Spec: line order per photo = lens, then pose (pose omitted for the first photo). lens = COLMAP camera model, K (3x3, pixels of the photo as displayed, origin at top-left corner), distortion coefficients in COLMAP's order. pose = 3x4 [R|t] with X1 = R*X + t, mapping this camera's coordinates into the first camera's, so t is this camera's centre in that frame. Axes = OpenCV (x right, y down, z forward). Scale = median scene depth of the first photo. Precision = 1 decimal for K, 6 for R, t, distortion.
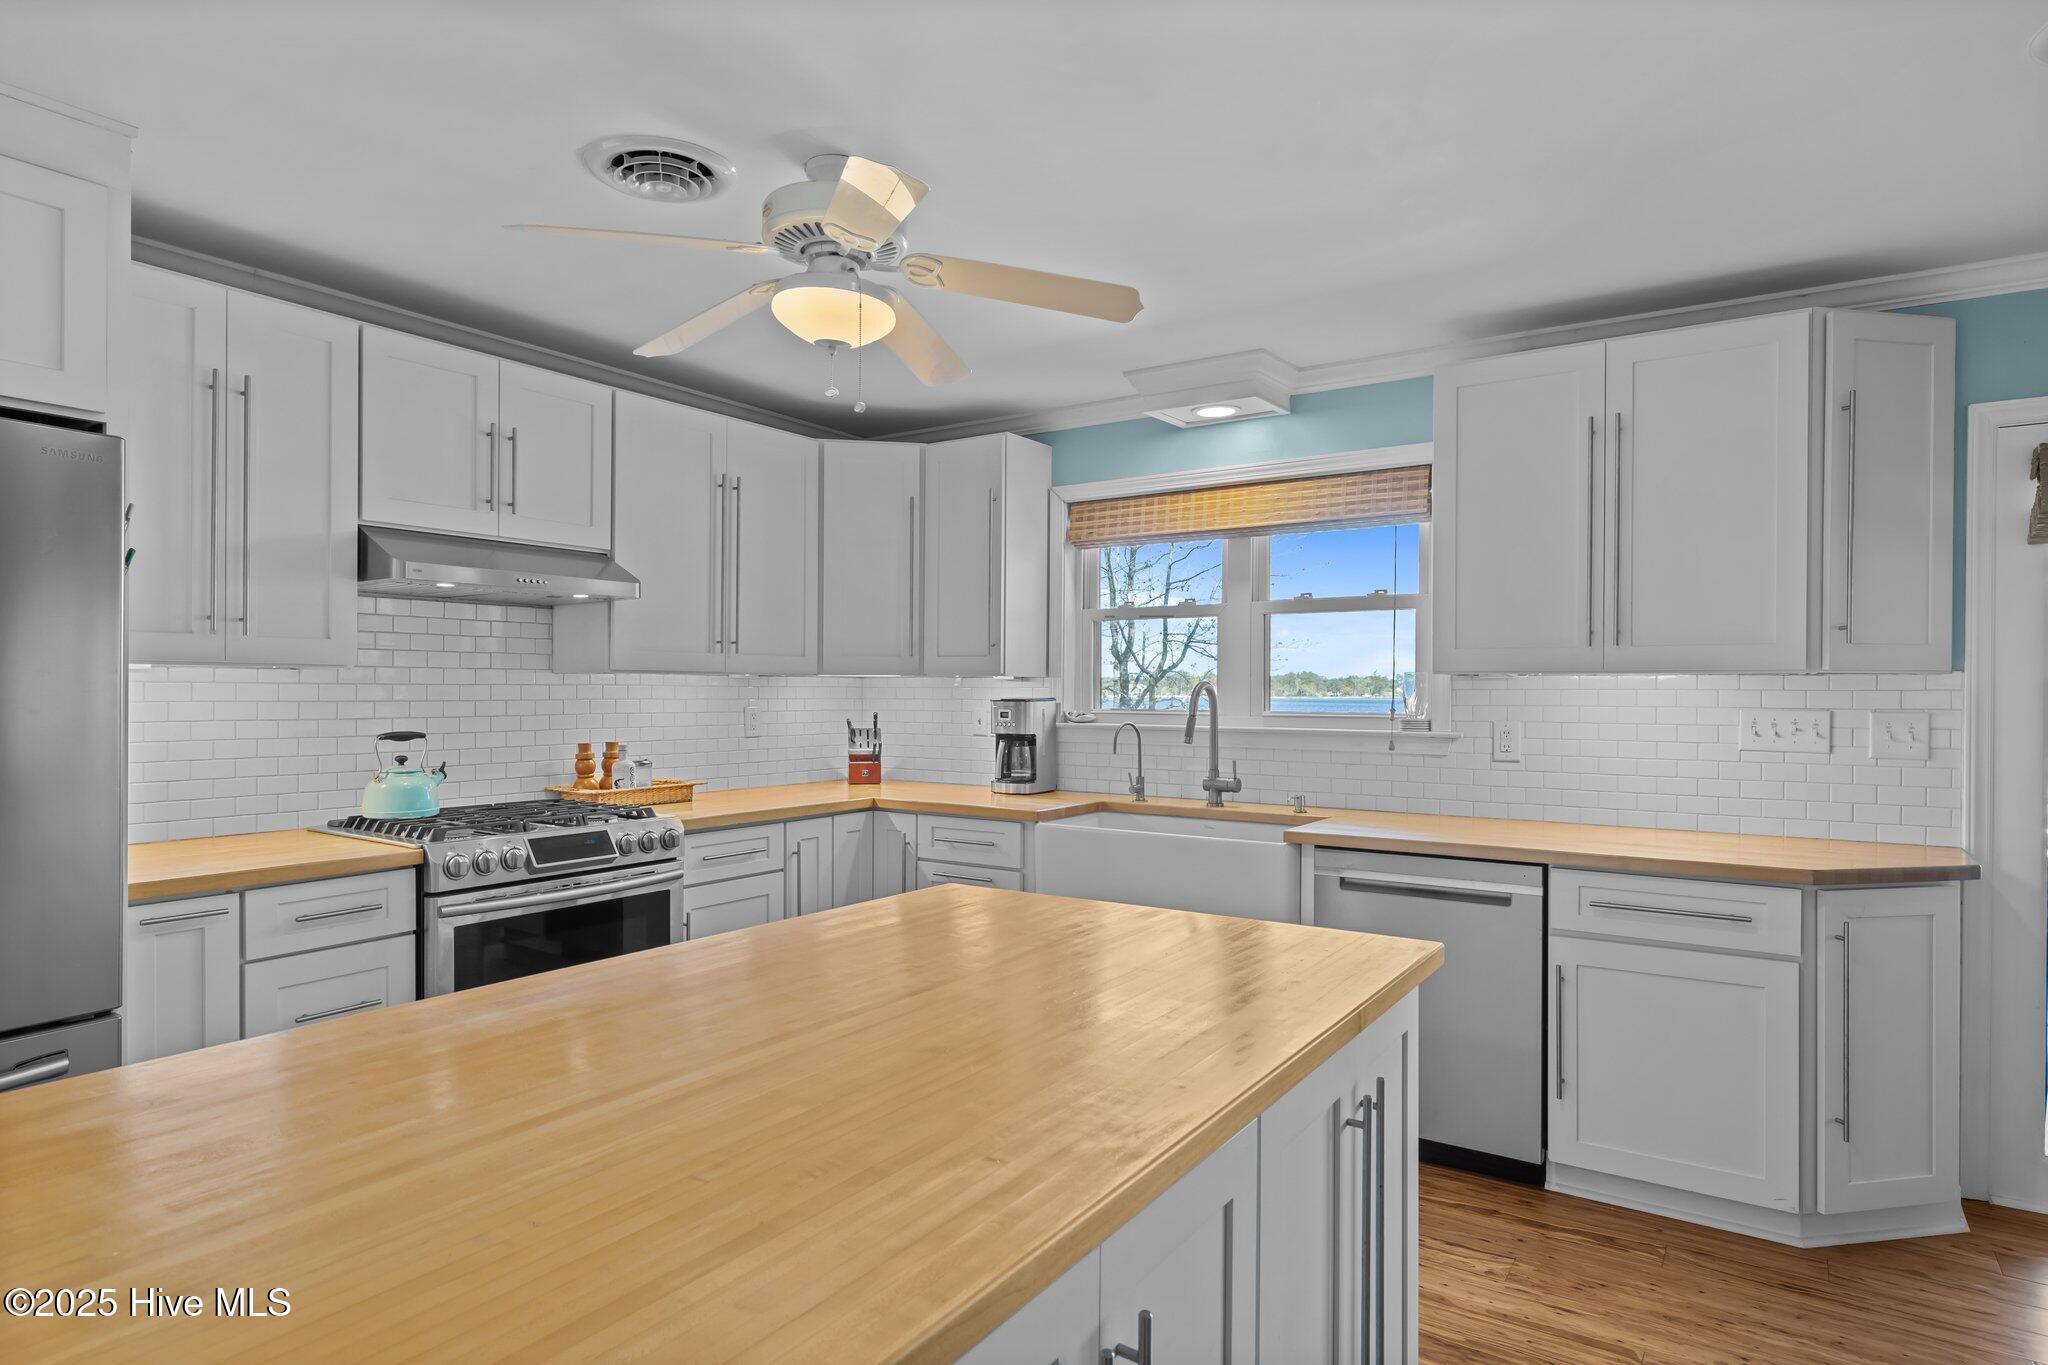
lens RADIAL K [[1126.2, 0, 1026.0], [0, 1126.2, 695.3], [0, 0, 1]] dist [0.004686, 0.000152]
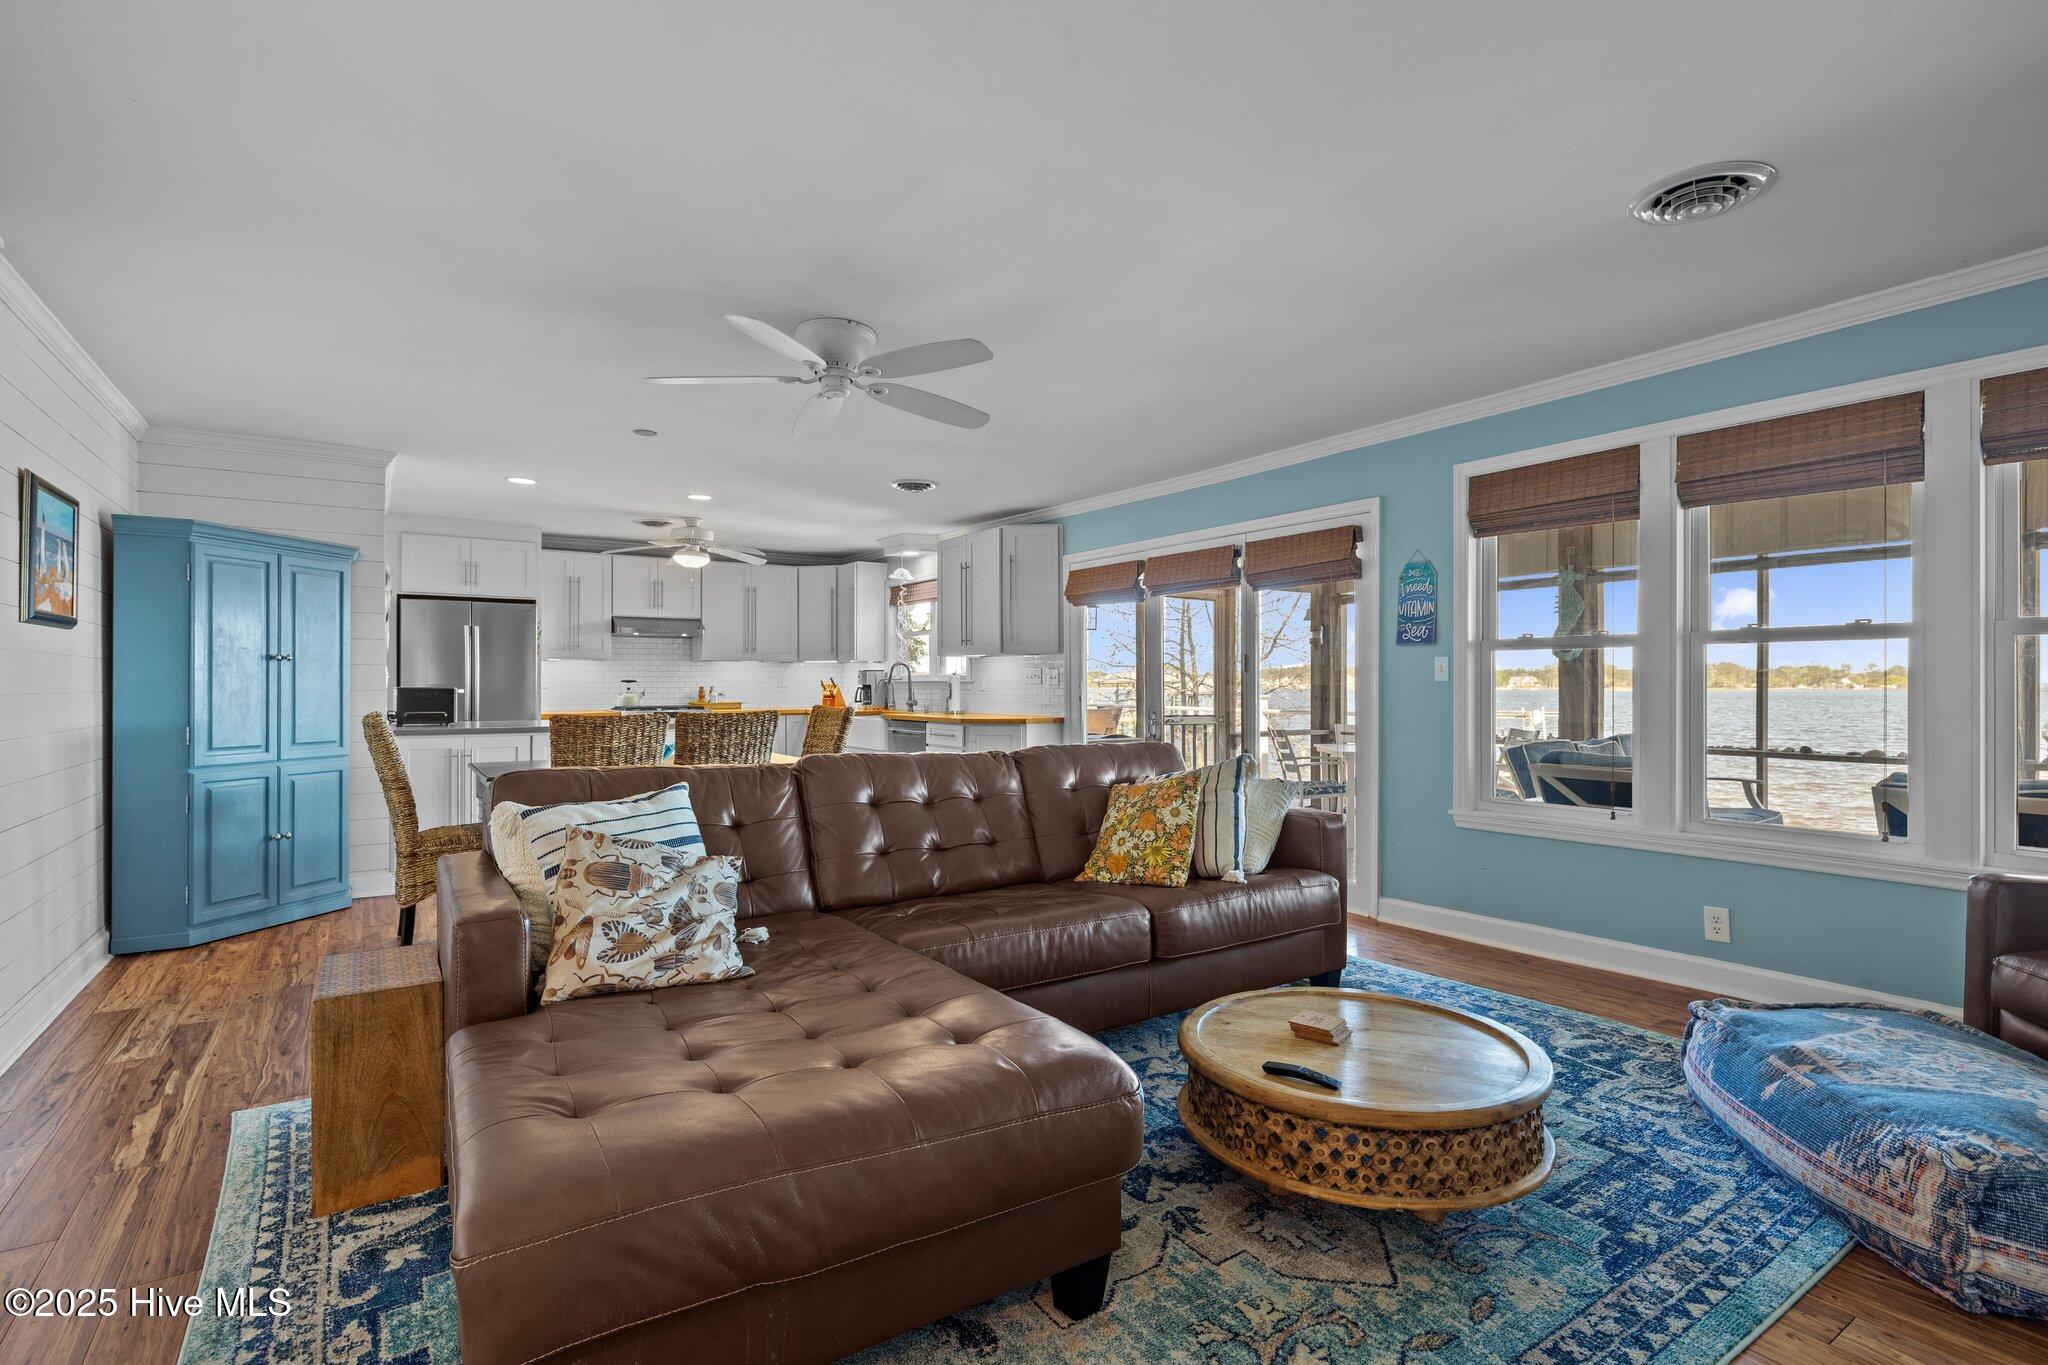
lens RADIAL K [[1001.9, 0, 1028.6], [0, 1001.9, 685.3], [0, 0, 1]] dist [0.002001, -0.001191]
pose [[0.927226, -0.004029, -0.374480, 1.269715], [0.002523, 0.999987, -0.004512, 0.052514], [0.374493, 0.003239, 0.927224, -0.981257]]
